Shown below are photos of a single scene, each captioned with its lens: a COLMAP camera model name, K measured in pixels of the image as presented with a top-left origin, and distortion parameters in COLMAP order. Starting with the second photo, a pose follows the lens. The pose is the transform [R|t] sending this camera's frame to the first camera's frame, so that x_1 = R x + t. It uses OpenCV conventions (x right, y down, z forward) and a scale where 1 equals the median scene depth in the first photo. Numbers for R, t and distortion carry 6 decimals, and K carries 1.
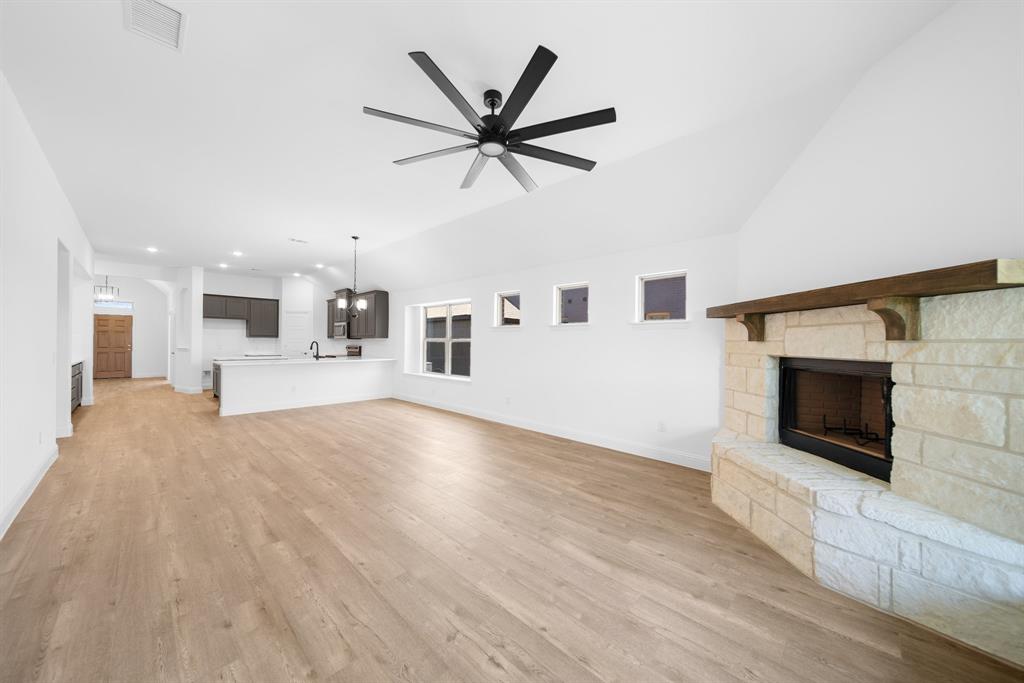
lens RADIAL K [[360.6, 0, 514.3], [0, 360.6, 340.4], [0, 0, 1]] dist [-0.002096, -0.000202]
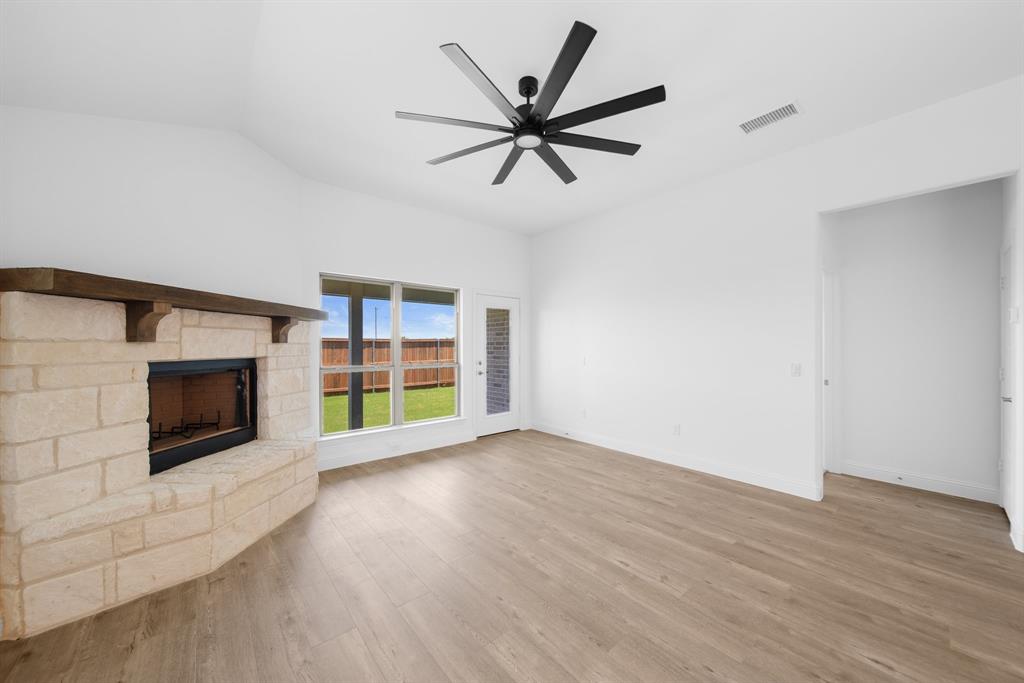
lens RADIAL K [[366.1, 0, 511.7], [0, 366.1, 343.5], [0, 0, 1]] dist [-0.002794, -0.000344]
pose [[-0.994643, -0.006557, 0.103161, -0.086152], [-0.007653, 0.999918, -0.010230, 0.005910], [-0.103086, -0.010965, -0.994612, 1.395867]]
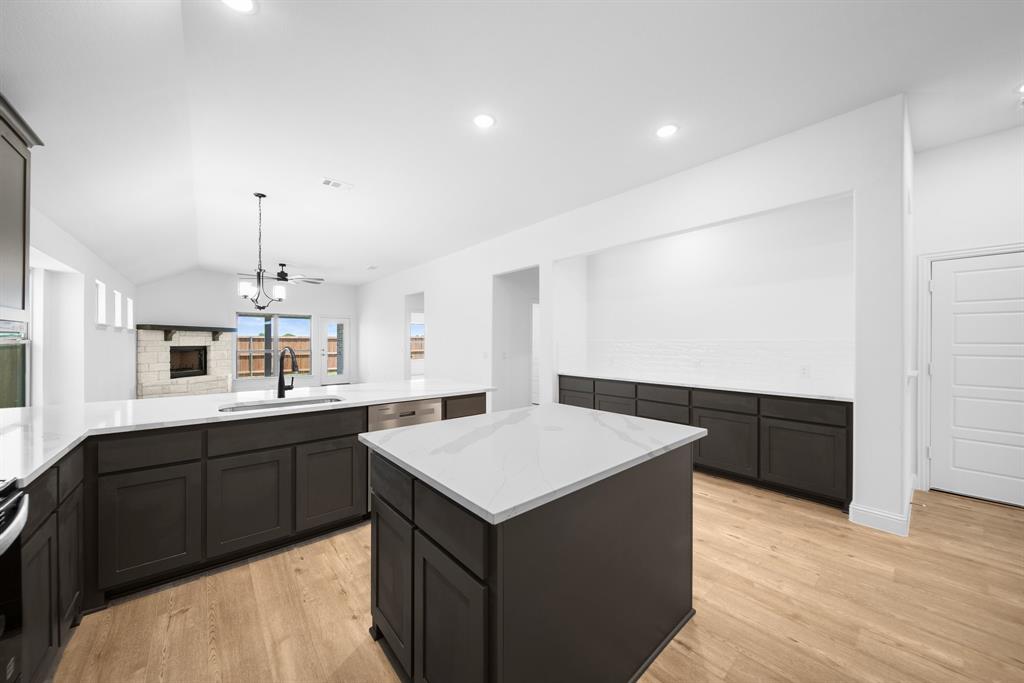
lens RADIAL K [[360.6, 0, 514.3], [0, 360.6, 340.4], [0, 0, 1]] dist [-0.002096, -0.000202]
pose [[-0.995229, -0.009329, 0.097119, -1.717730], [-0.009902, 0.999936, -0.005422, -0.009409], [-0.097062, -0.006358, -0.995258, 2.828457]]
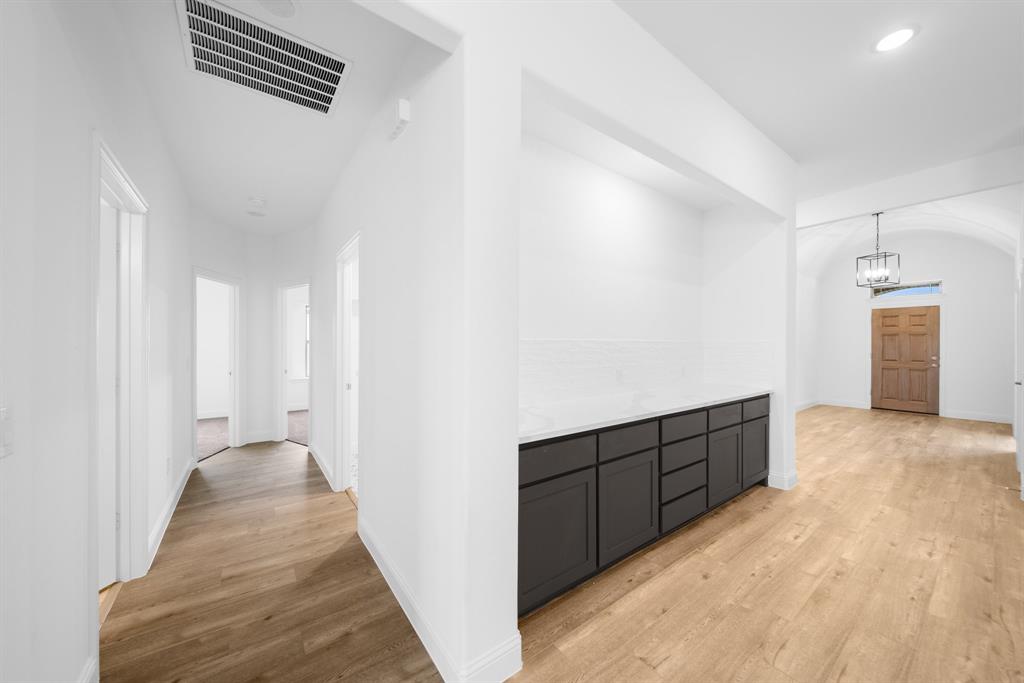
lens RADIAL K [[361.7, 0, 512.5], [0, 361.7, 345.1], [0, 0, 1]] dist [-0.001958, -0.000226]
pose [[-0.169655, -0.007943, -0.985472, -1.314945], [-0.000455, 0.999968, -0.007982, -0.004468], [0.985503, -0.000906, -0.169653, 1.464214]]
